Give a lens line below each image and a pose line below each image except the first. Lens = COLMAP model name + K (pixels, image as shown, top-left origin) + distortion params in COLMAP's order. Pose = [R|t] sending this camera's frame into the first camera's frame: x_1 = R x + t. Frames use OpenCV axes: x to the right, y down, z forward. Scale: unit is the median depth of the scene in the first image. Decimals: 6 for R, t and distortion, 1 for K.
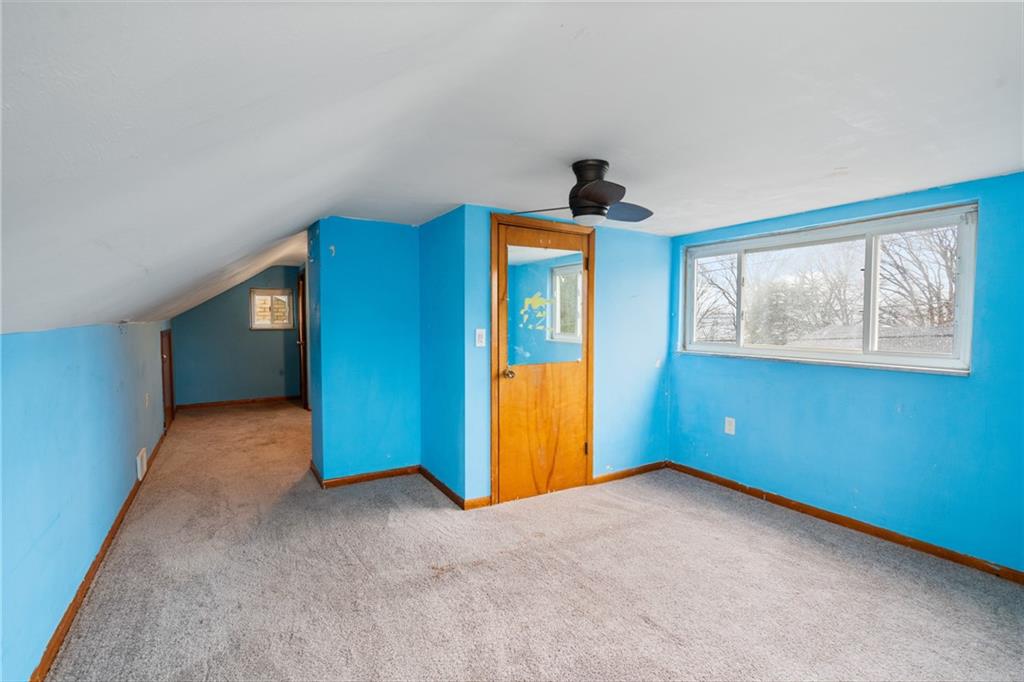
lens RADIAL K [[465.4, 0, 511.3], [0, 465.4, 325.9], [0, 0, 1]] dist [-0.001258, 0.000934]
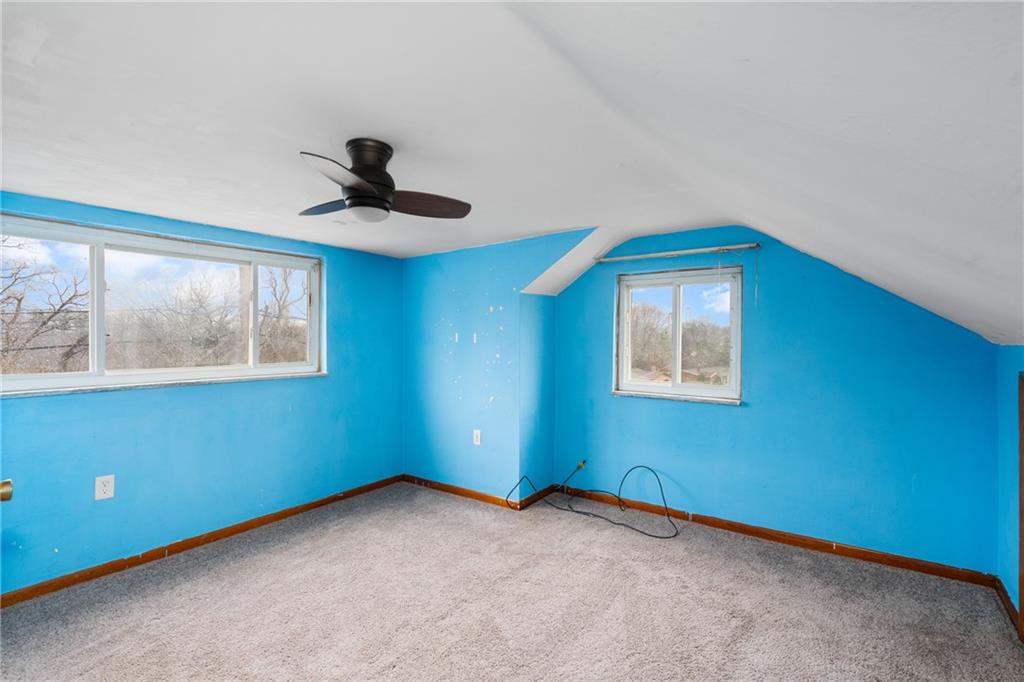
lens RADIAL K [[462.1, 0, 508.4], [0, 462.1, 335.9], [0, 0, 1]] dist [-0.002821, 0.001213]
pose [[-0.359513, 0.011518, 0.933069, -0.893769], [0.023198, 0.999725, -0.003403, 0.000926], [-0.932852, 0.020421, -0.359682, 1.461914]]
